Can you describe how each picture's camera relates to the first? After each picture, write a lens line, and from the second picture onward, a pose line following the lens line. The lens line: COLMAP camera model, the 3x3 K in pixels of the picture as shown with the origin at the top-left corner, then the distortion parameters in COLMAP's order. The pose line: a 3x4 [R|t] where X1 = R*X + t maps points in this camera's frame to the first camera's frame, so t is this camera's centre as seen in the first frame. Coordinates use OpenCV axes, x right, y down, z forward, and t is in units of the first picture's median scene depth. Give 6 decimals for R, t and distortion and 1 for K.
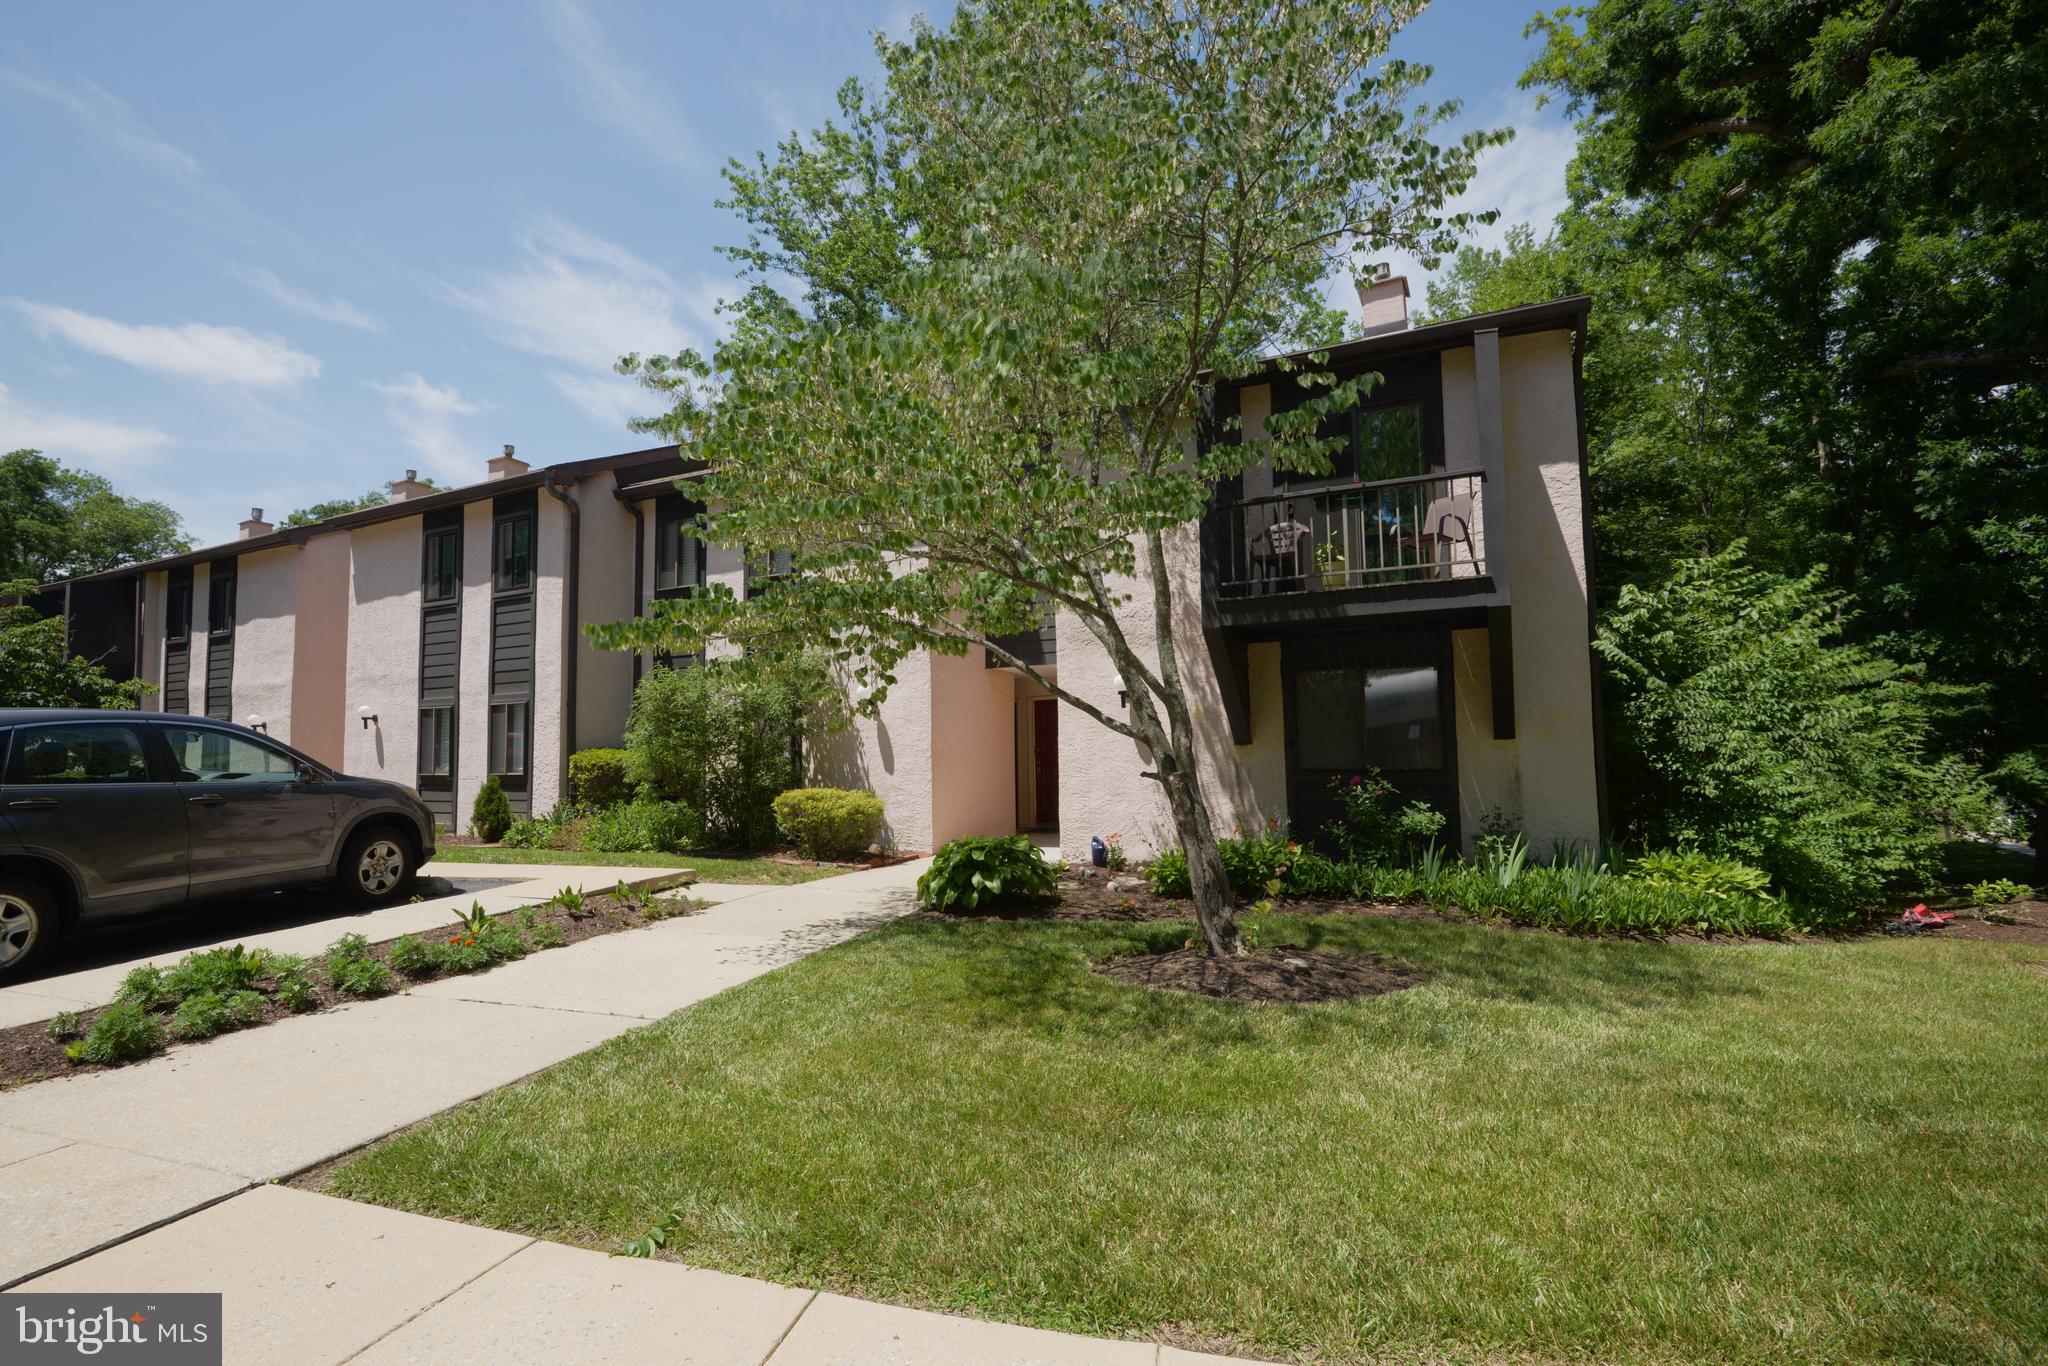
lens RADIAL K [[948.0, 0, 1022.6], [0, 948.0, 690.4], [0, 0, 1]] dist [-0.020716, -0.000718]
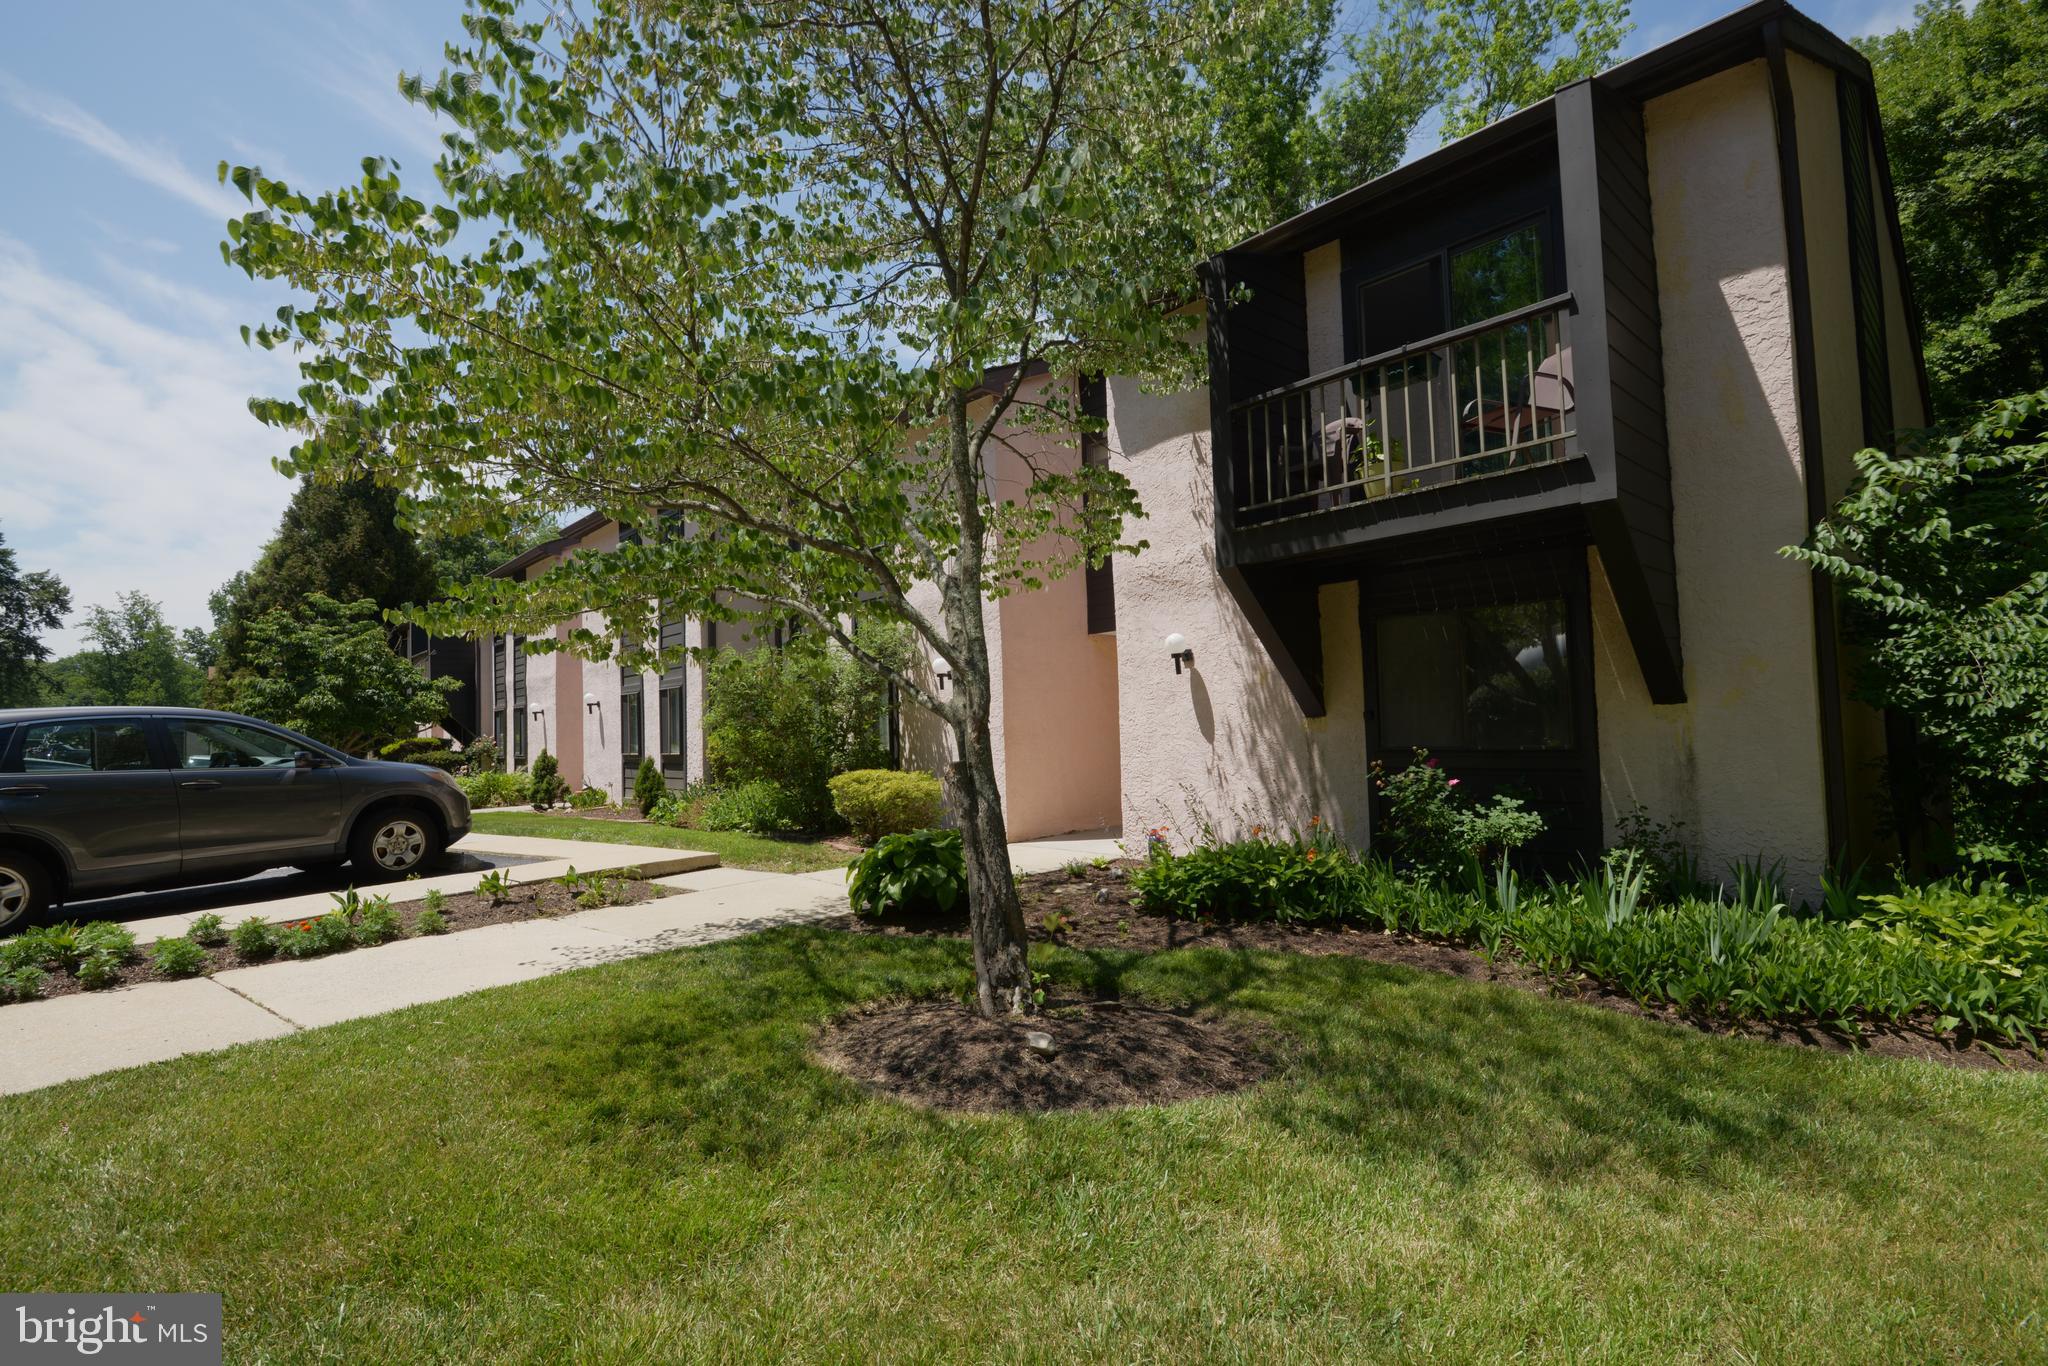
lens RADIAL K [[948.0, 0, 1022.6], [0, 948.0, 690.4], [0, 0, 1]] dist [-0.020716, -0.000718]
pose [[0.932885, -0.026368, -0.359207, 0.355946], [0.036914, 0.999064, 0.022533, 0.011764], [0.358277, -0.034280, 0.932986, 0.239793]]
